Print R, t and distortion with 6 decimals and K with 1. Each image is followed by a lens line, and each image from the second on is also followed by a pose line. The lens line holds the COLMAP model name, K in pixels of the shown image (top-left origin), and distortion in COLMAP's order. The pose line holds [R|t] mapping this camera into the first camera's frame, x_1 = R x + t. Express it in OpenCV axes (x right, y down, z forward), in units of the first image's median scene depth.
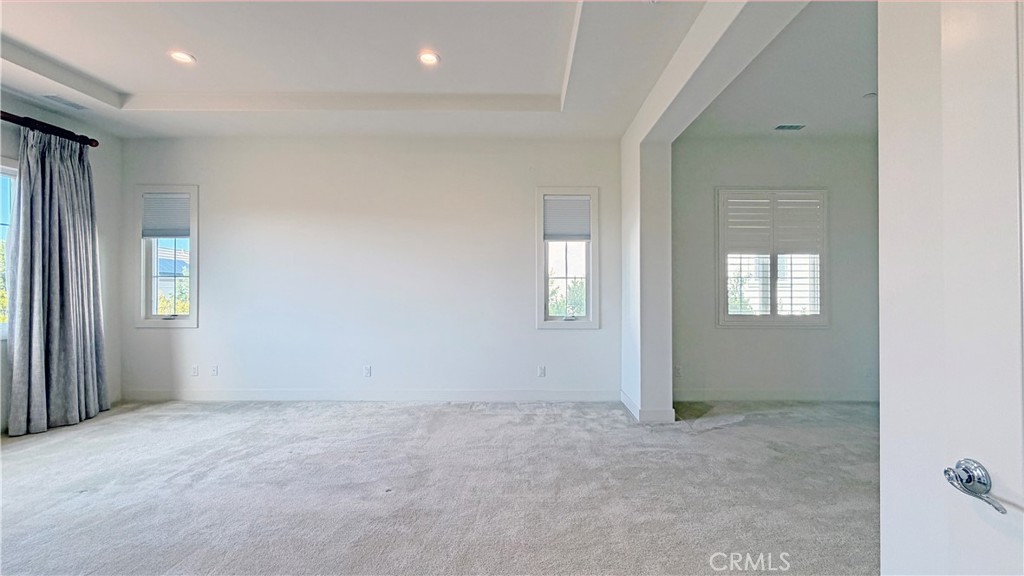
lens RADIAL K [[410.8, 0, 517.0], [0, 410.8, 288.0], [0, 0, 1]] dist [-0.000447, 0.000037]
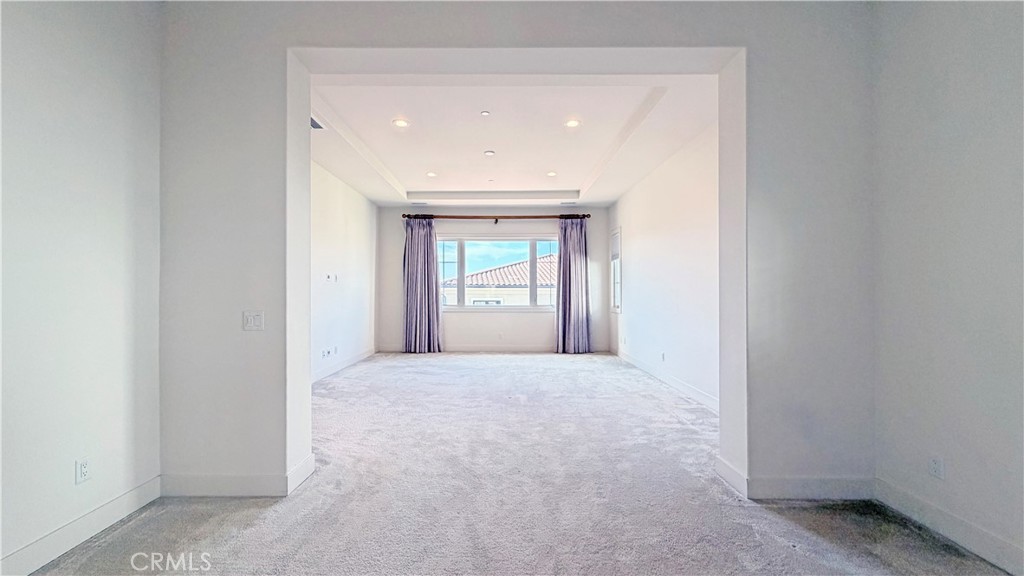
lens RADIAL K [[410.8, 0, 517.0], [0, 410.8, 288.0], [0, 0, 1]] dist [-0.000447, 0.000037]
pose [[0.060645, -0.003171, -0.998154, 0.969148], [0.021682, 0.999763, -0.001858, -0.012717], [0.997924, -0.021530, 0.060700, 0.569250]]
